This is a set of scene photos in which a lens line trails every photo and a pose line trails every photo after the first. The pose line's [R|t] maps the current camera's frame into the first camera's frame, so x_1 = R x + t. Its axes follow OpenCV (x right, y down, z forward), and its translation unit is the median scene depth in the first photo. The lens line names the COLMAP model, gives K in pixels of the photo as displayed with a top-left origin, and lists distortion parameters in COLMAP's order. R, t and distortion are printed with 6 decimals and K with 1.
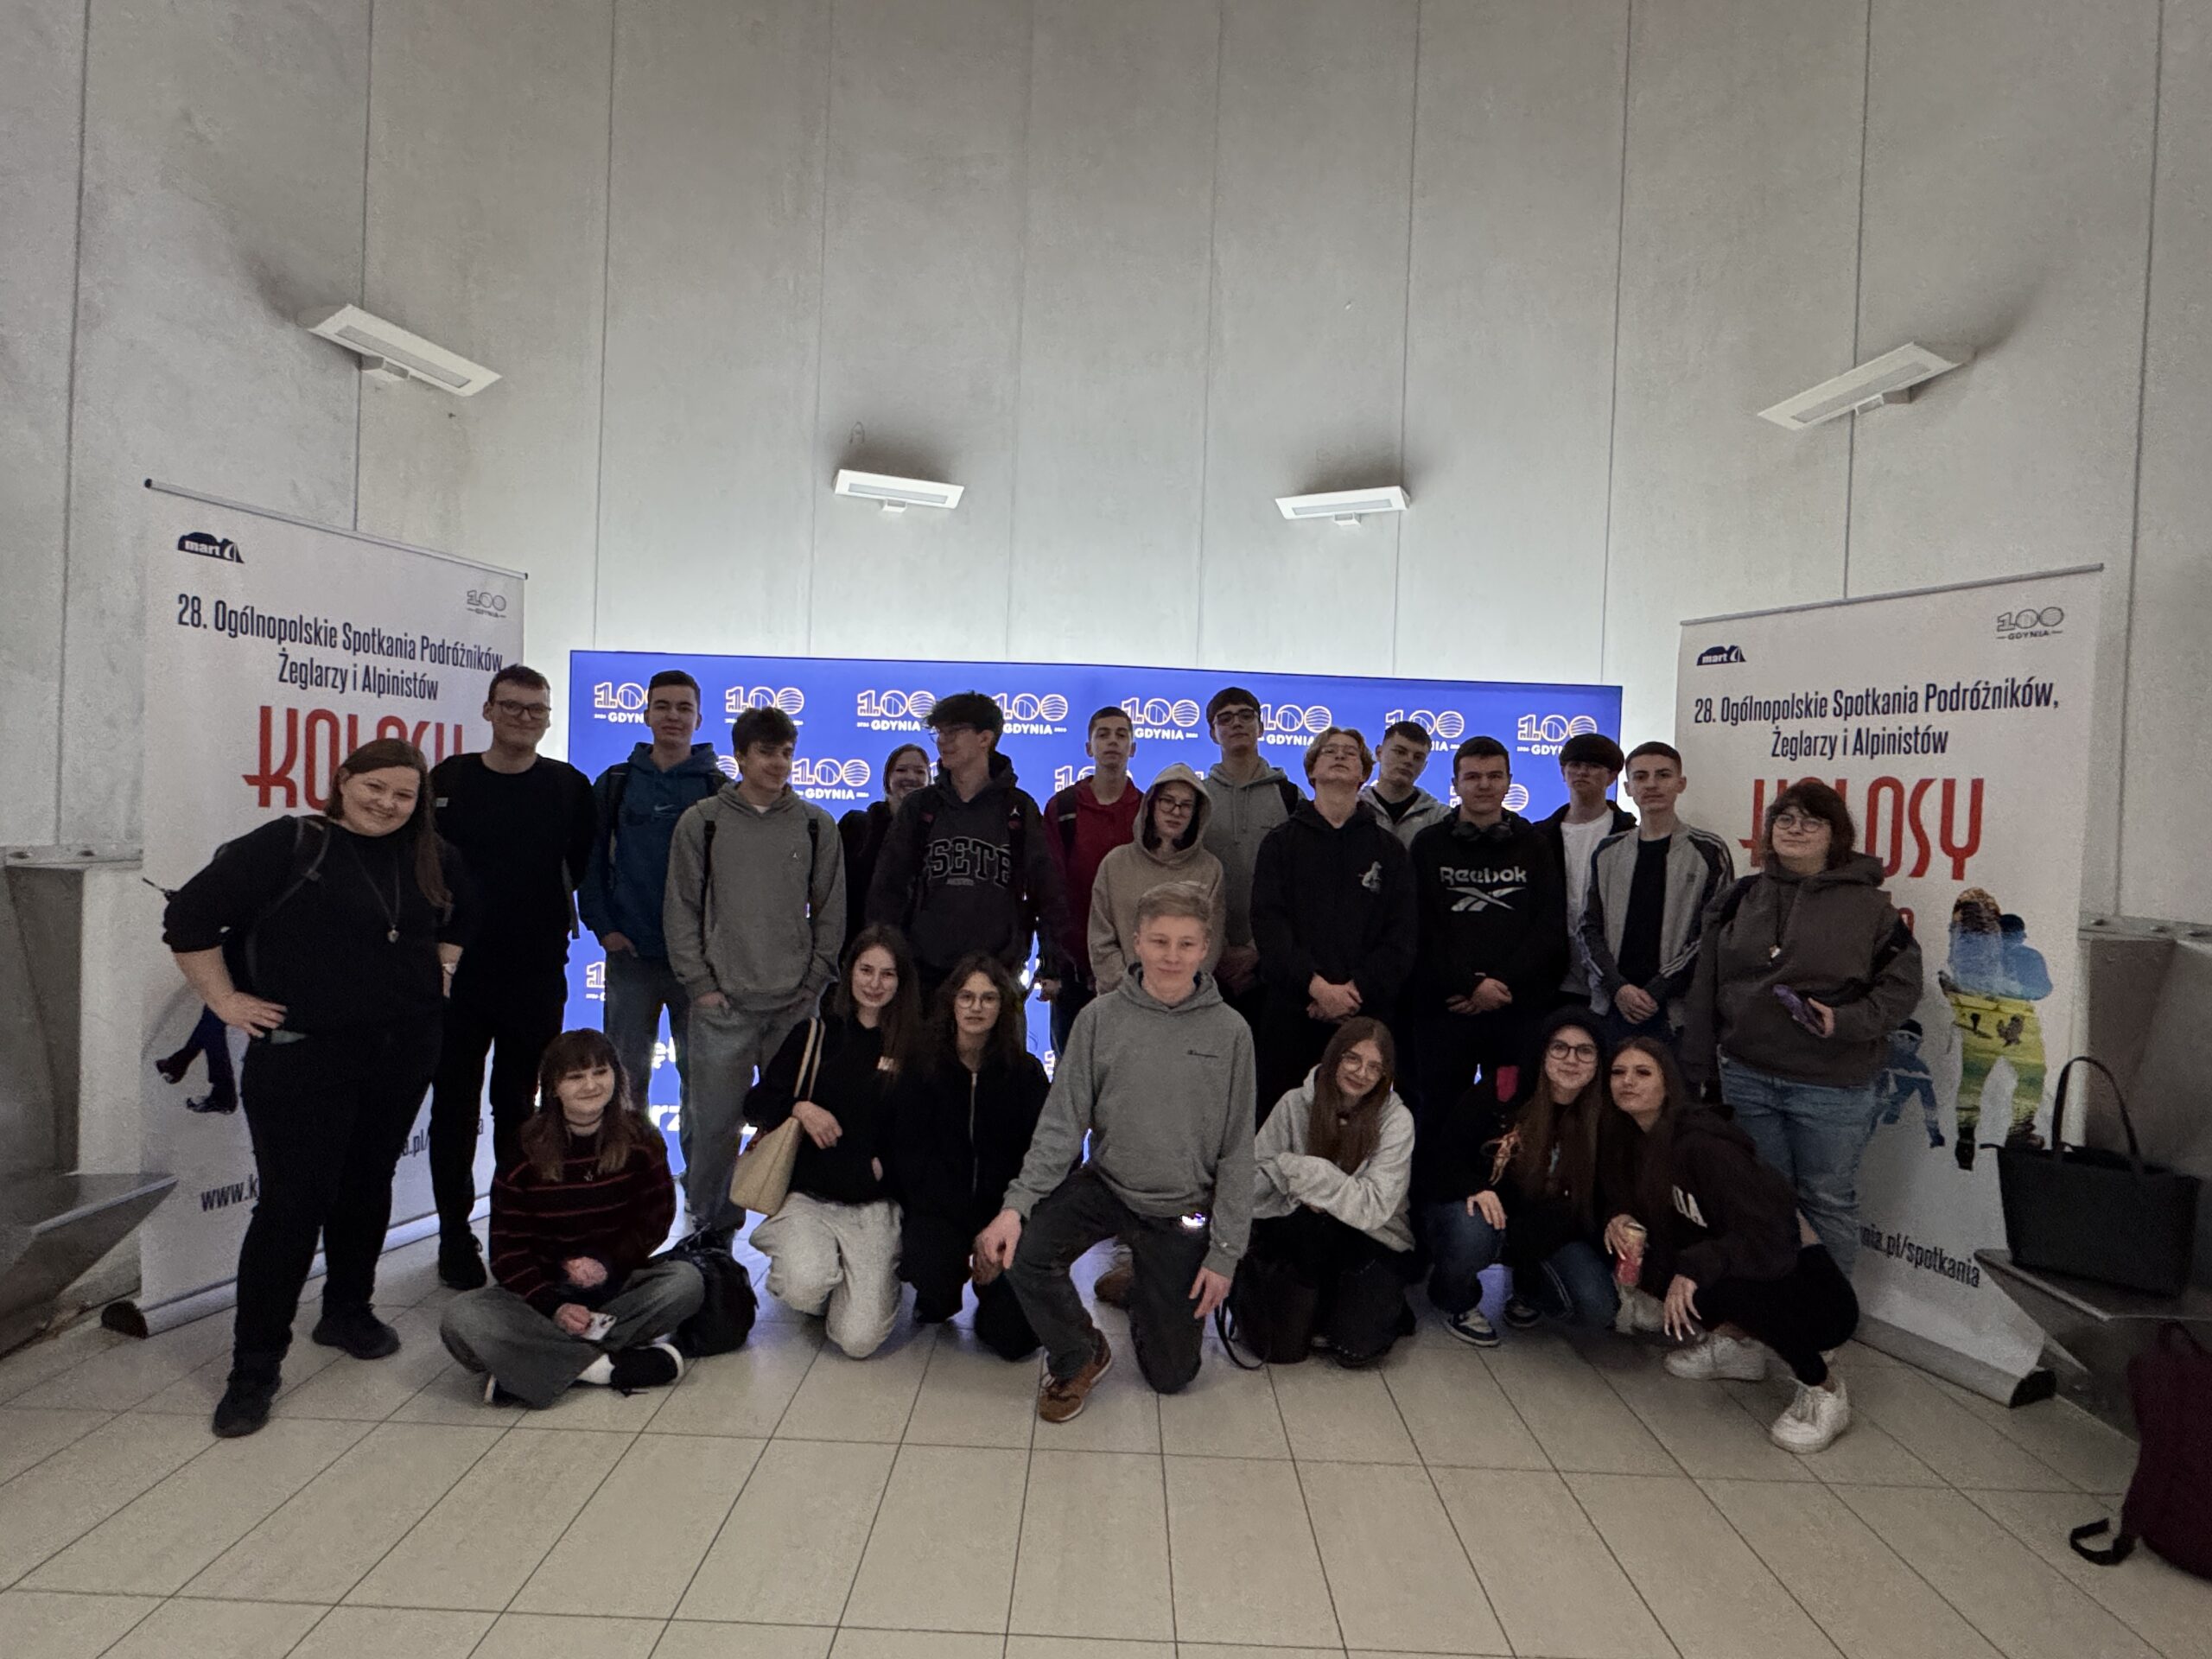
lens RADIAL K [[1159.5, 0, 1106.0], [0, 1159.5, 829.5], [0, 0, 1]] dist [0.000195, -0.003113]
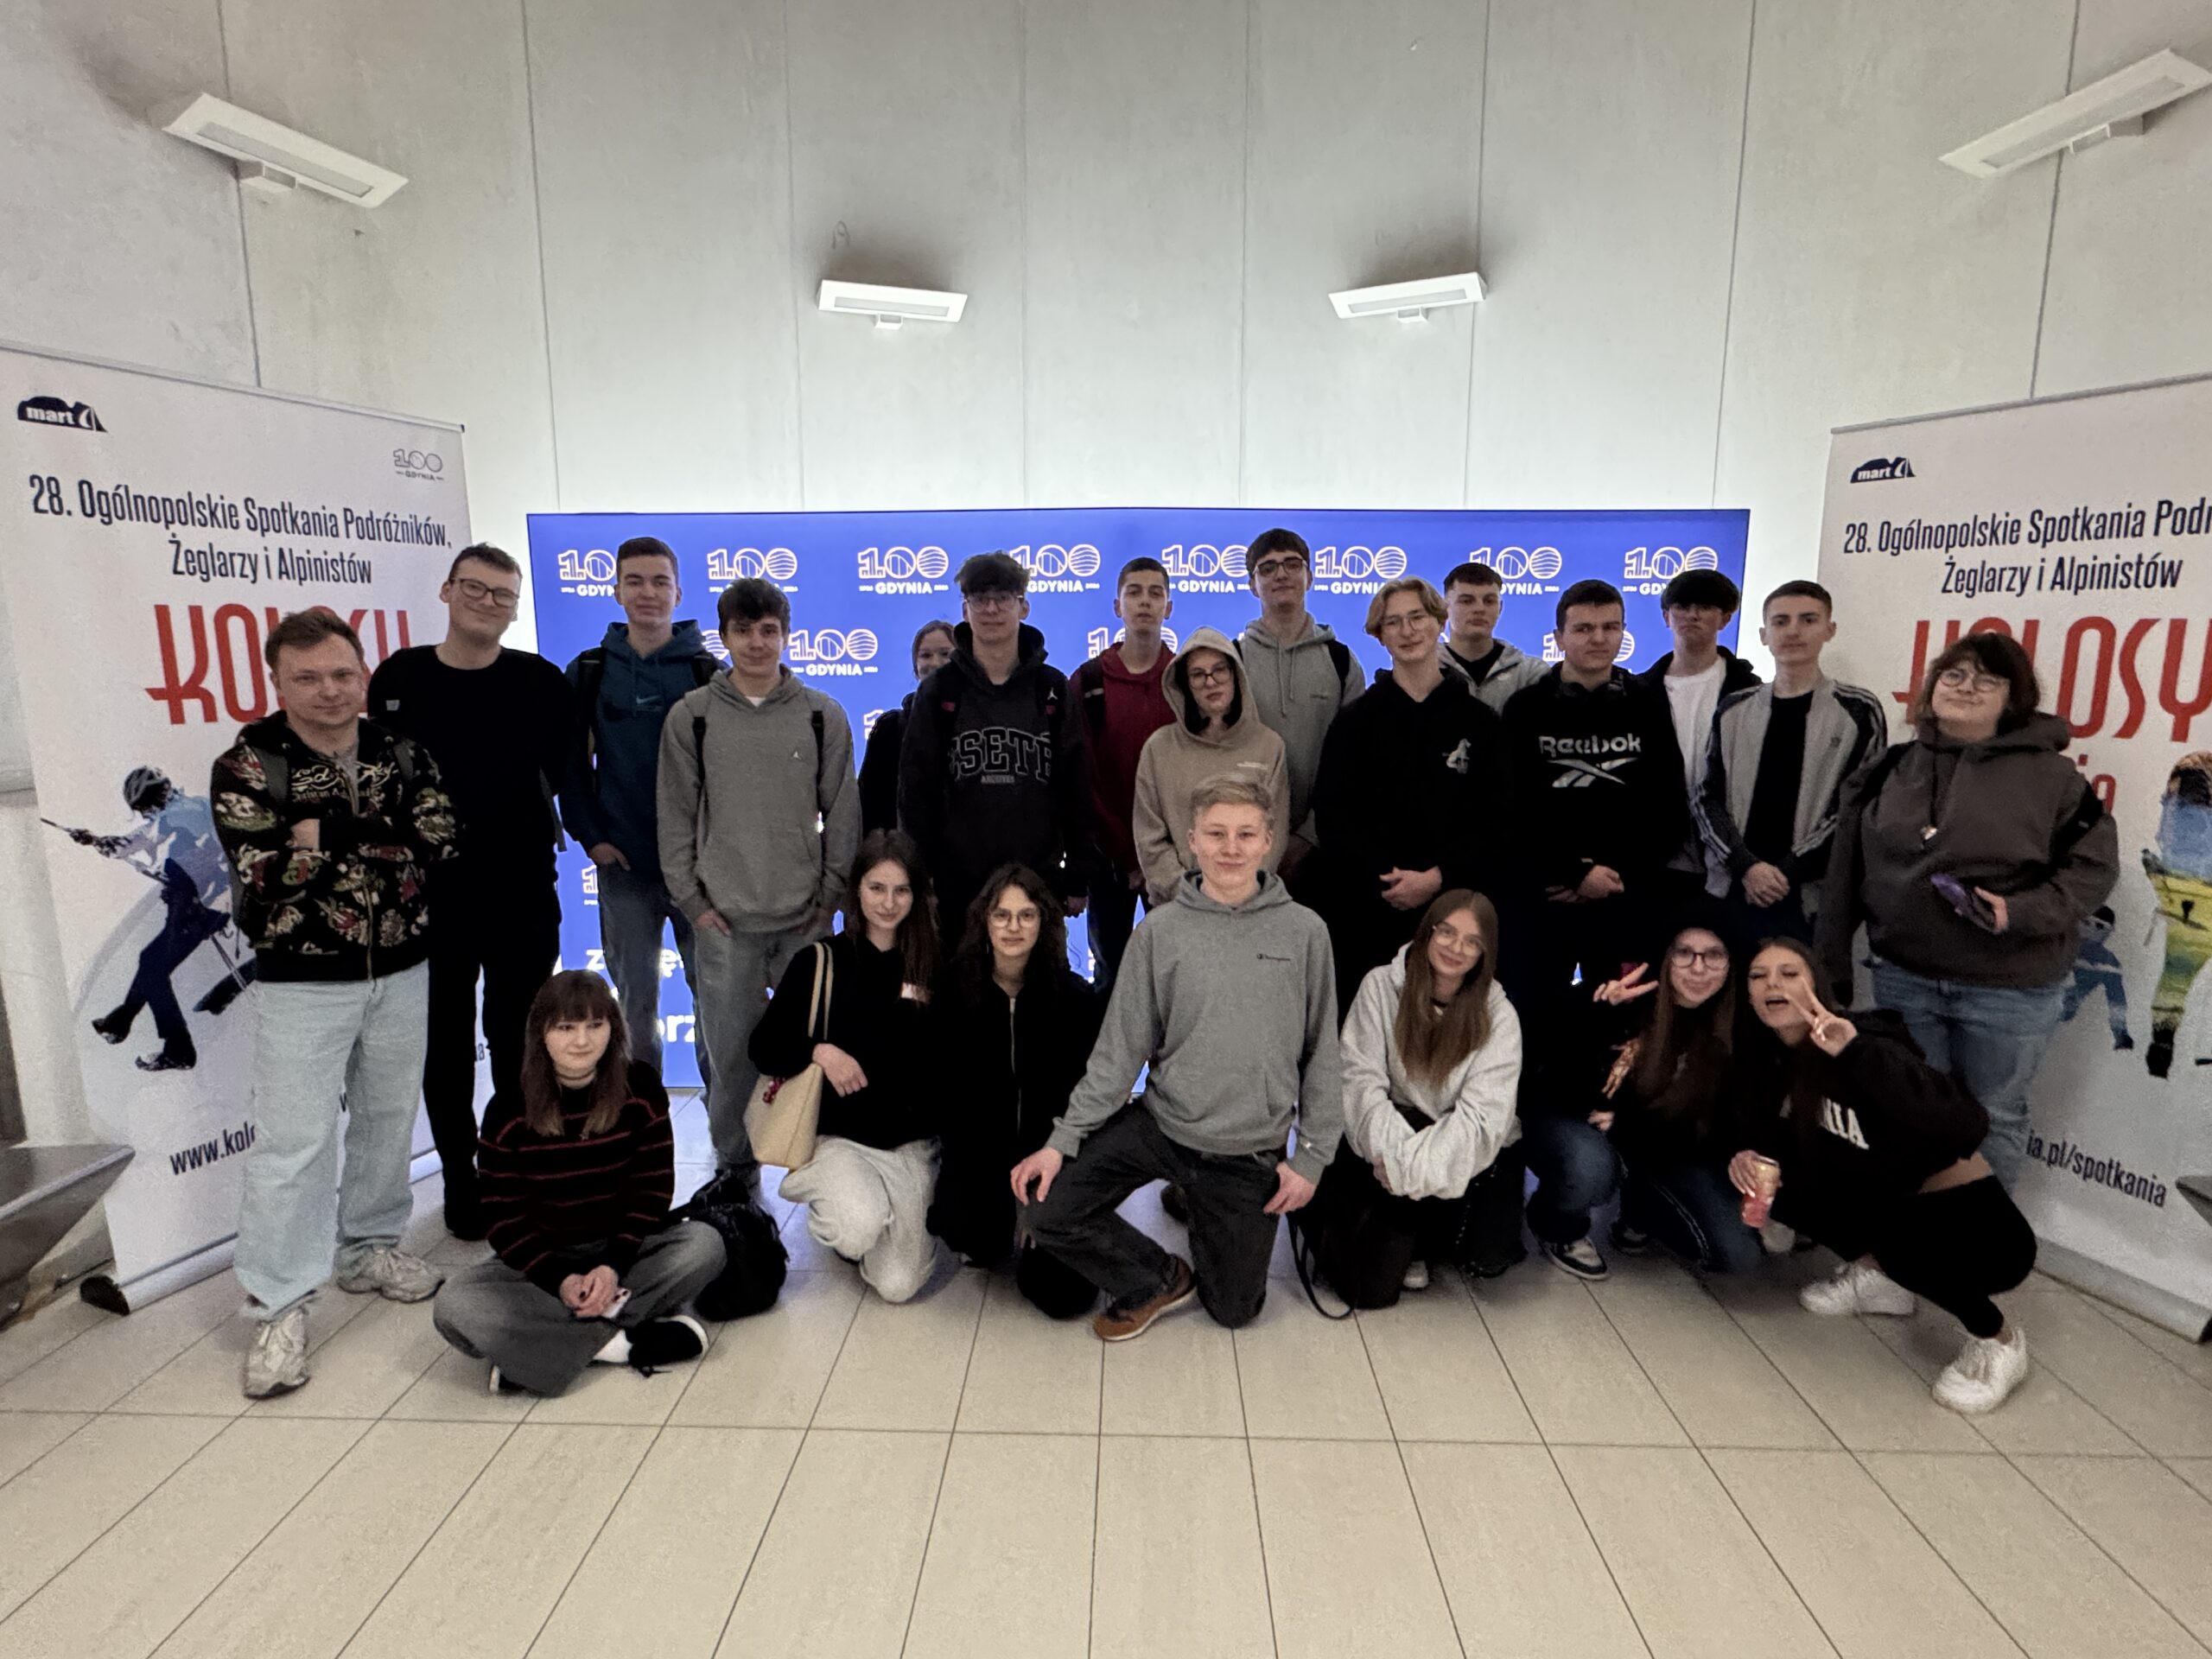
lens RADIAL K [[1159.5, 0, 1106.0], [0, 1159.5, 829.5], [0, 0, 1]] dist [0.000195, -0.003113]
pose [[0.999158, -0.032139, -0.025513, -0.015854], [0.035574, 0.988324, 0.148154, -0.041607], [0.020453, -0.148937, 0.988635, 0.139488]]
